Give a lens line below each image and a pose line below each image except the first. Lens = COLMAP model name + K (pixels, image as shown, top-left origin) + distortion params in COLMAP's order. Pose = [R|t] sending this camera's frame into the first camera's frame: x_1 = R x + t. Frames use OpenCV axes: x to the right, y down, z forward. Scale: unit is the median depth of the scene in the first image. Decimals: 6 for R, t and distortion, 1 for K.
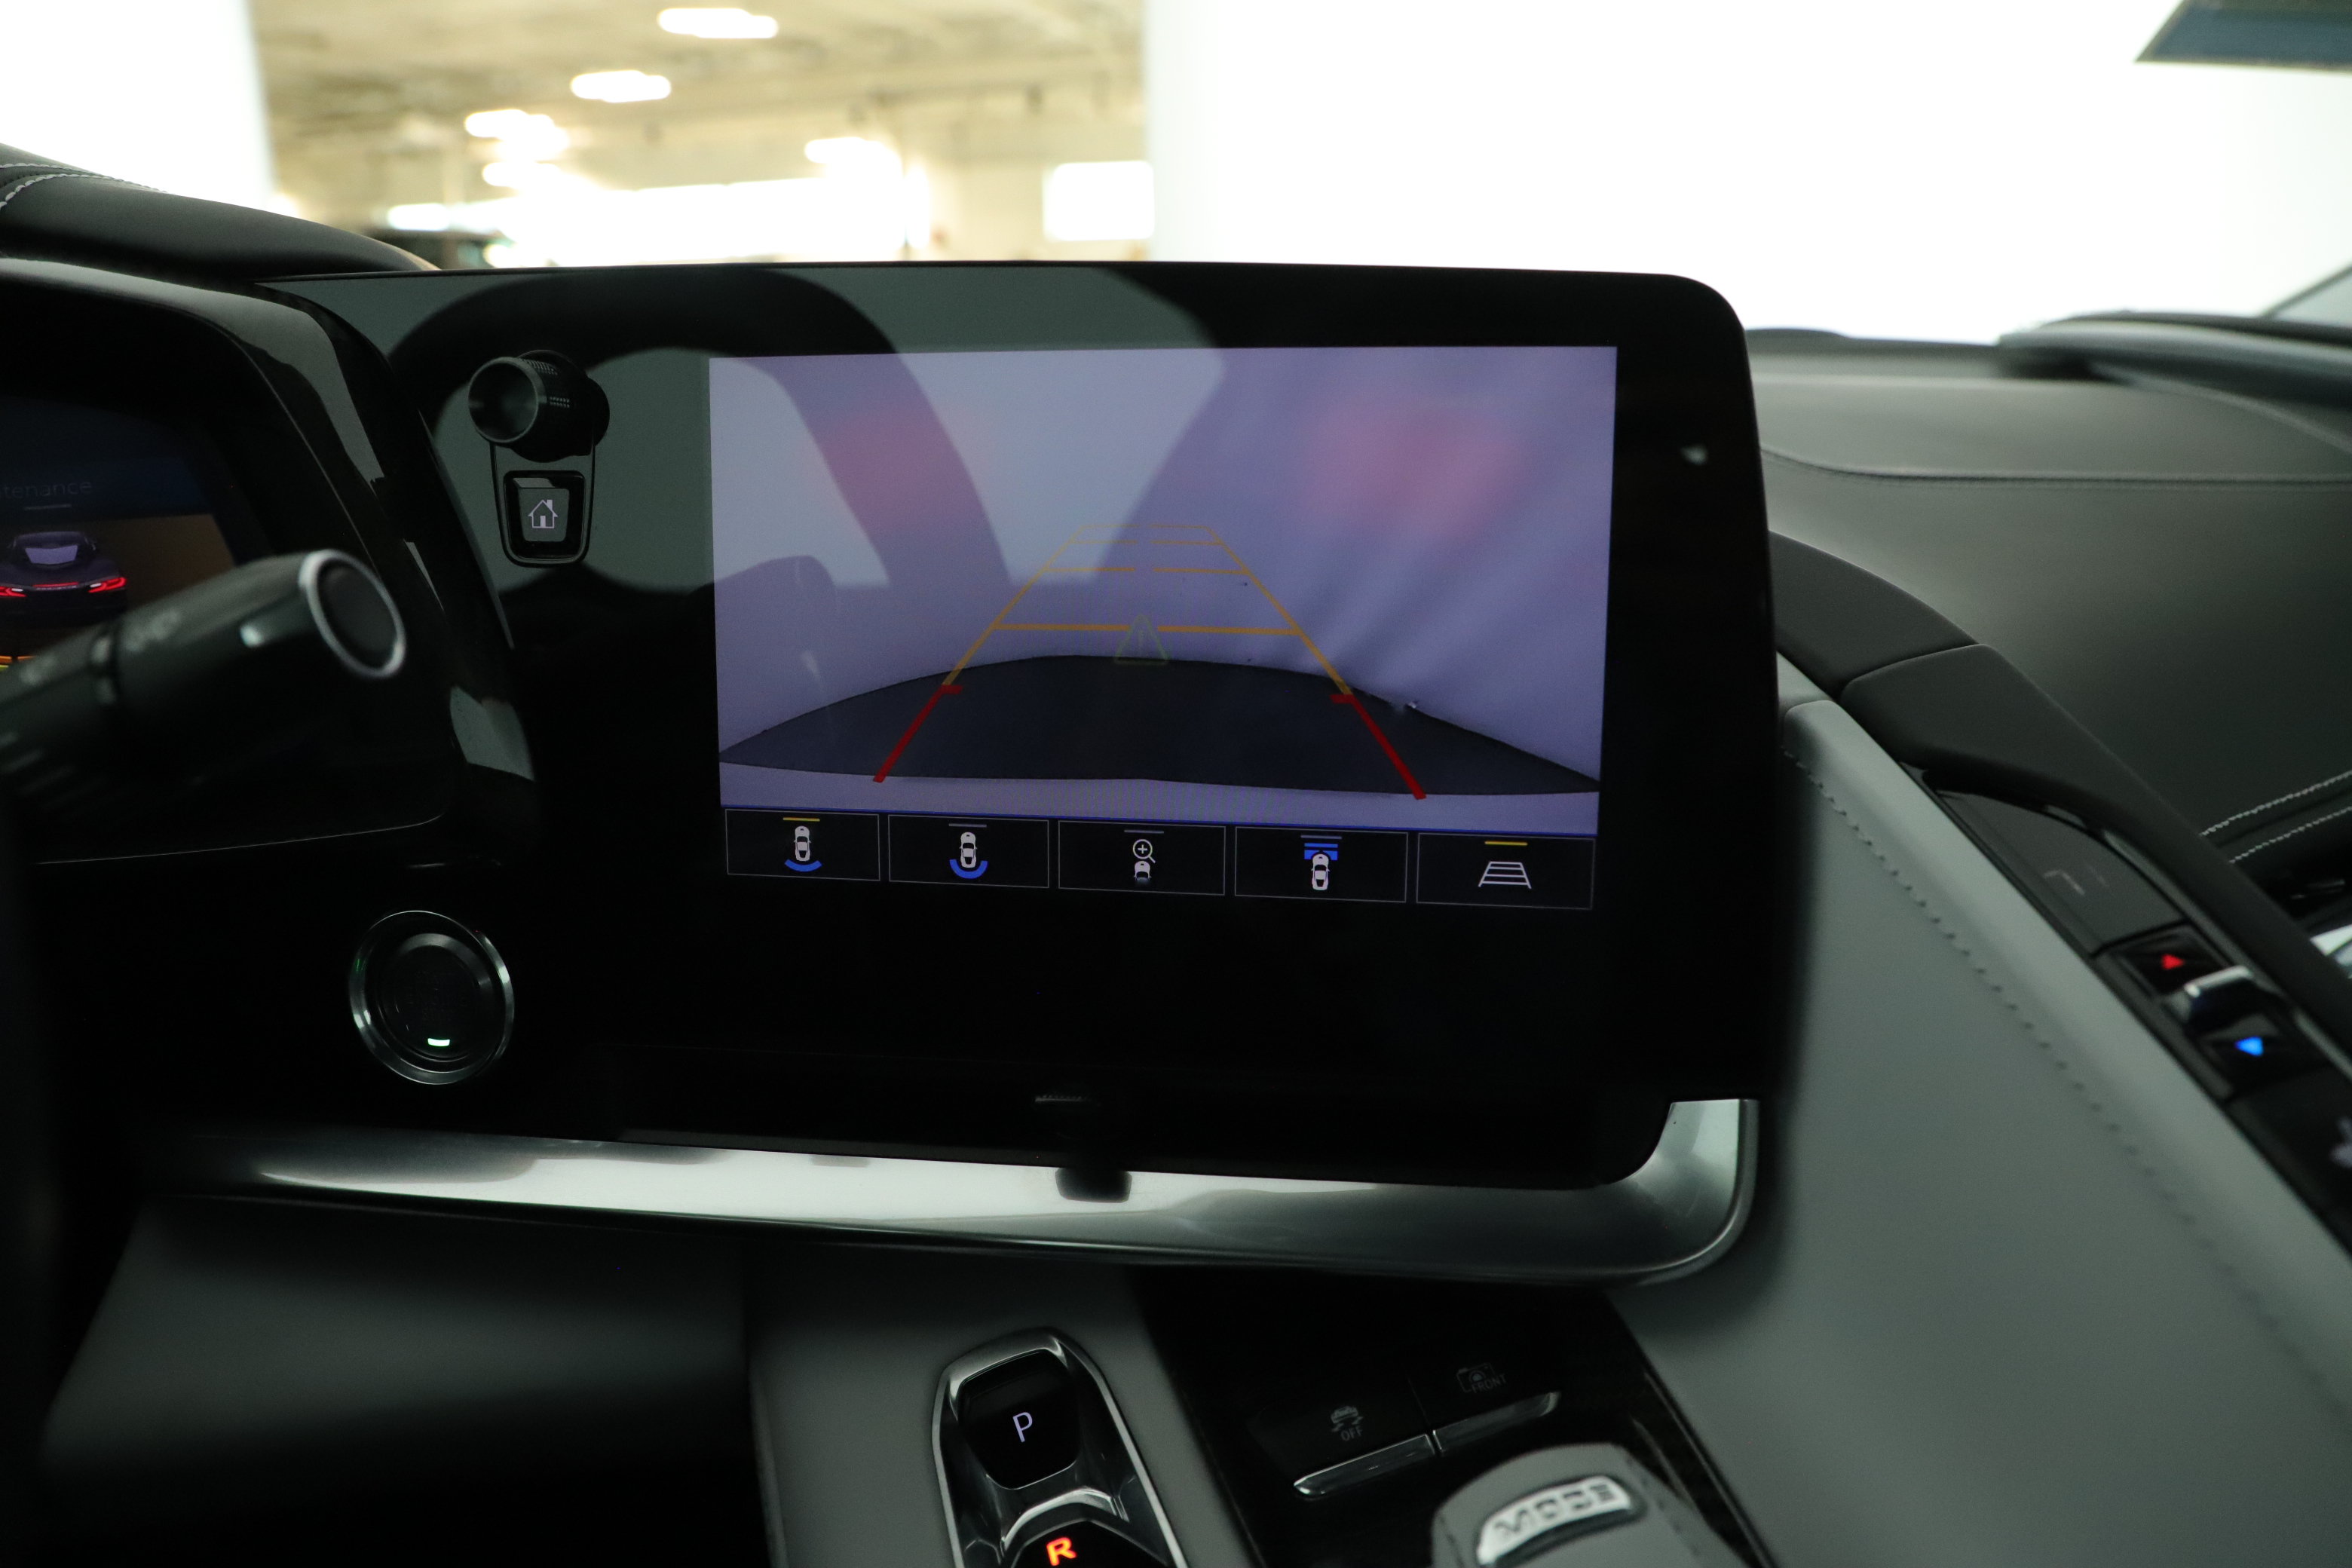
lens RADIAL K [[1603.0, 0, 1176.0], [0, 1603.0, 784.0], [0, 0, 1]] dist [-0.081466, 0.040537]
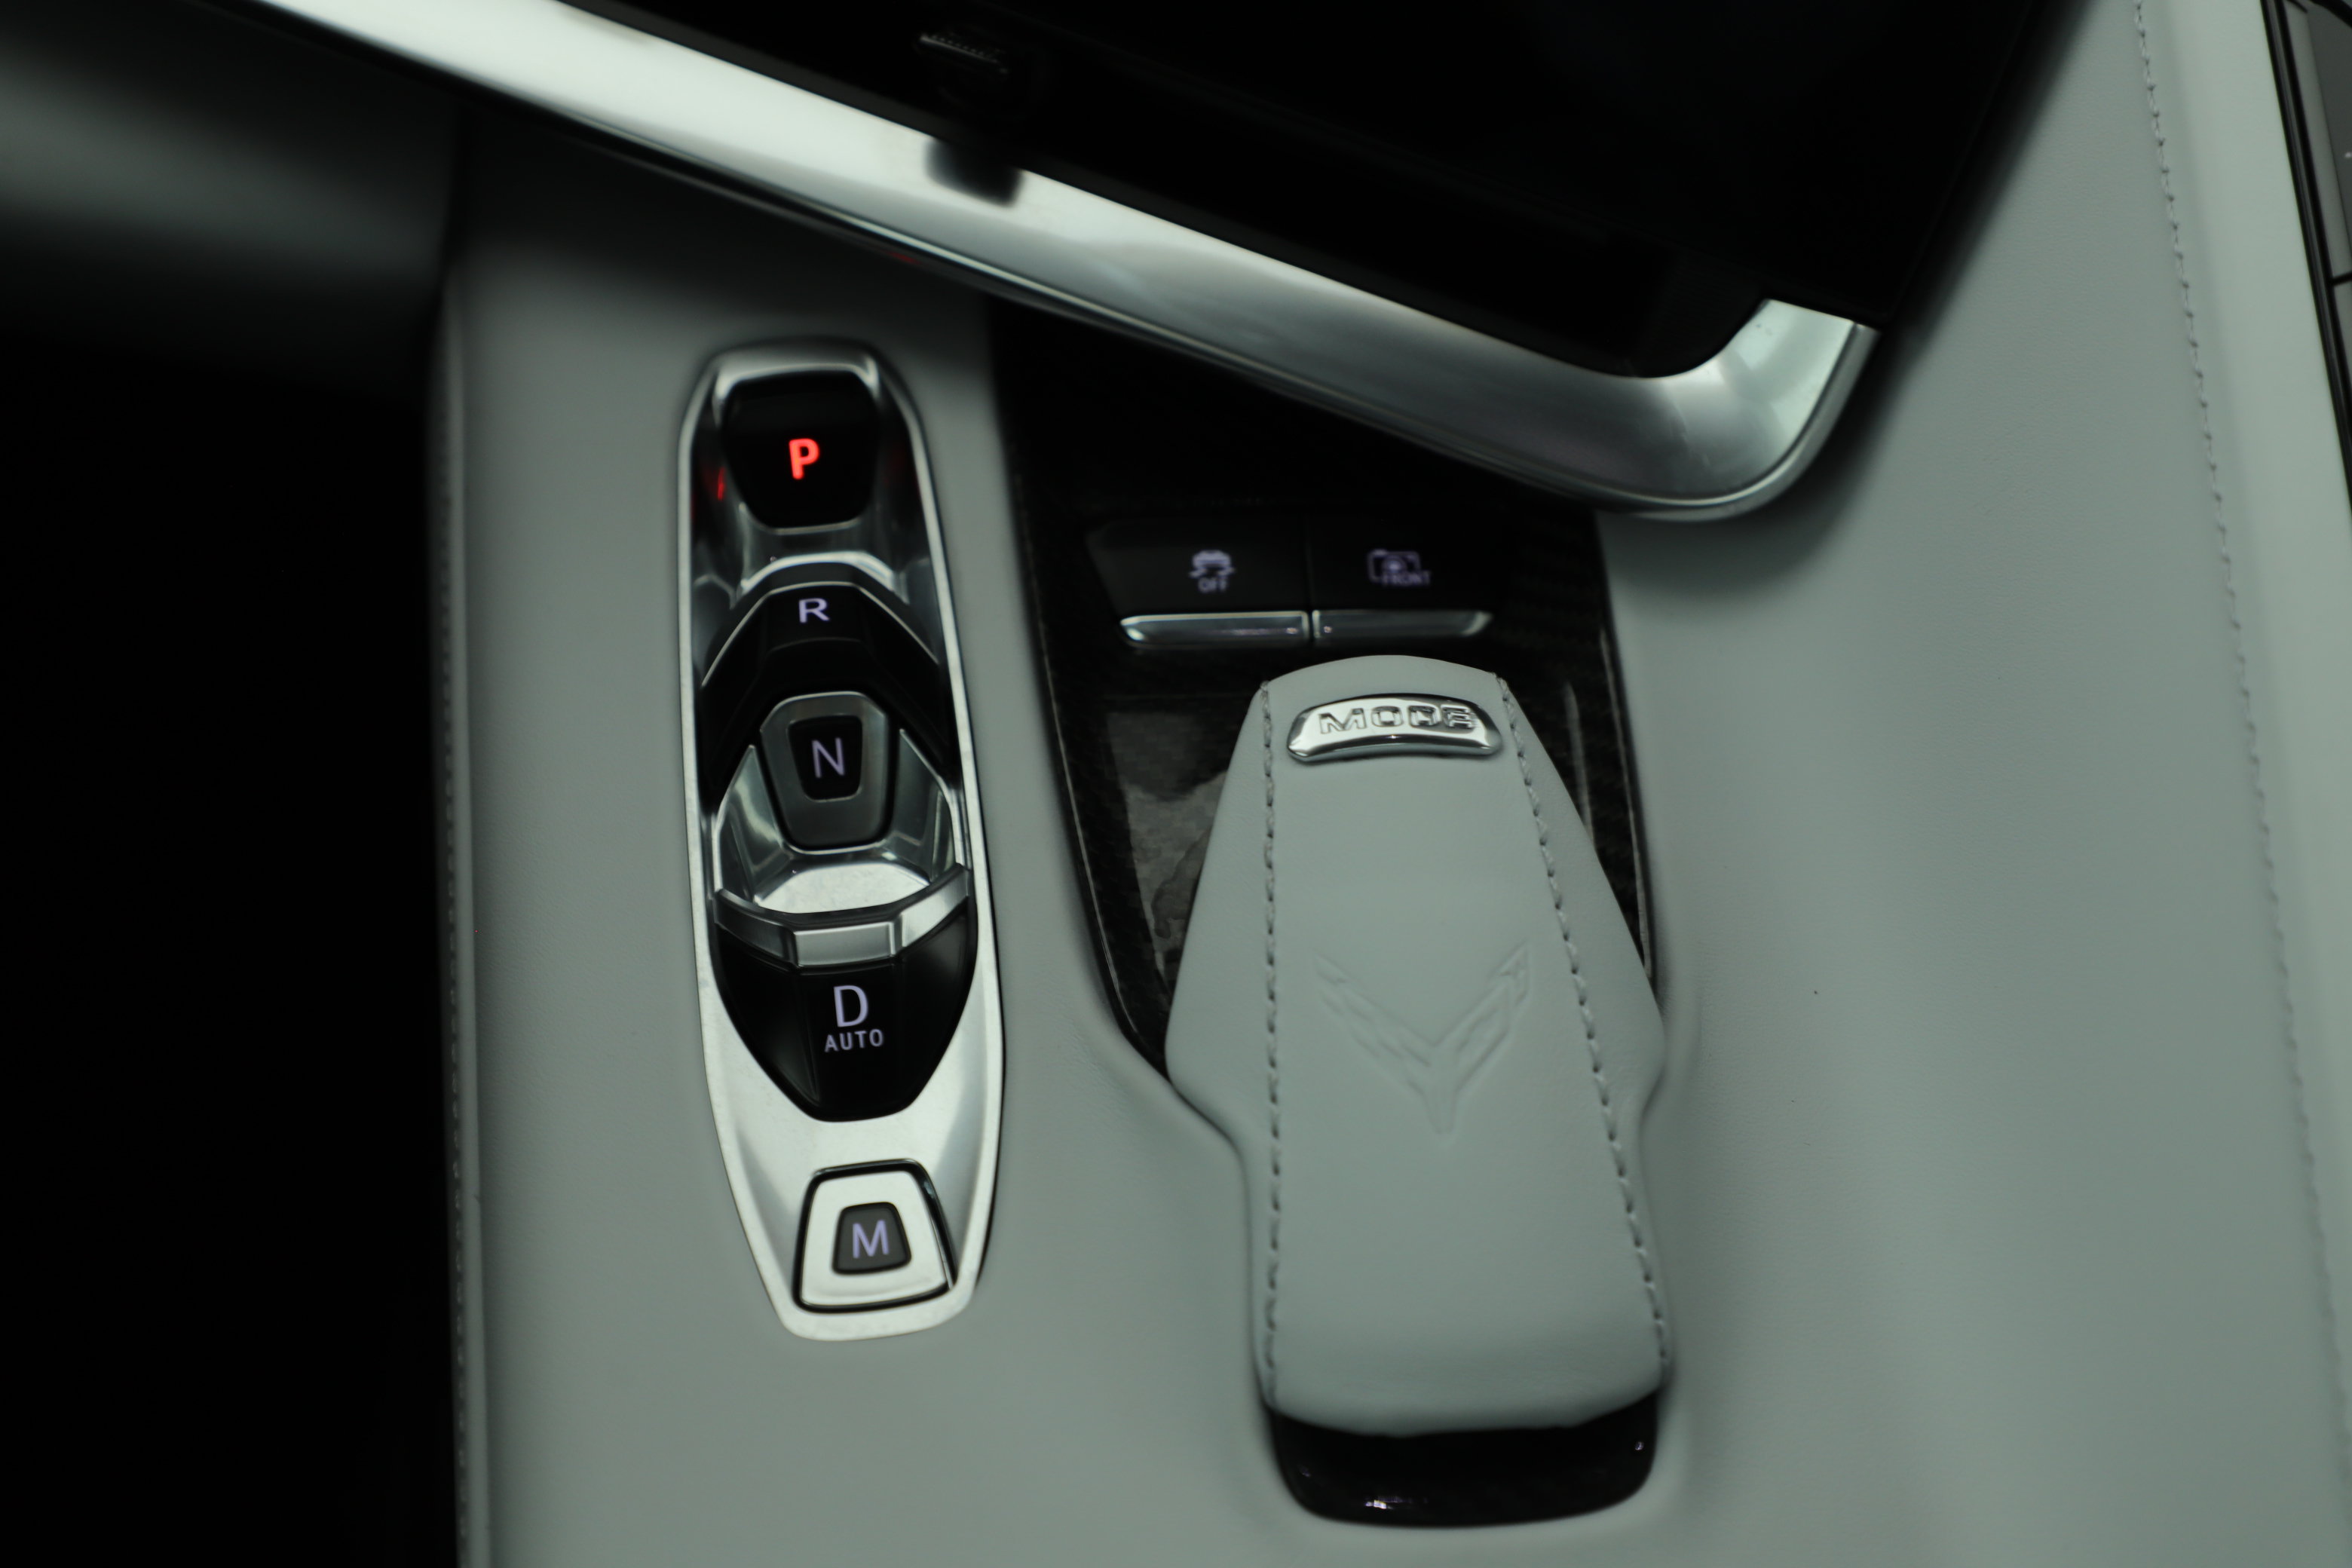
lens RADIAL K [[3027.7, 0, 1176.0], [0, 3027.7, 784.0], [0, 0, 1]] dist [0.032234, 0.009106]
pose [[0.959765, 0.275091, 0.056360, 0.037102], [-0.272535, 0.864194, 0.422958, -0.123810], [0.067646, -0.421300, 0.904395, -0.374304]]
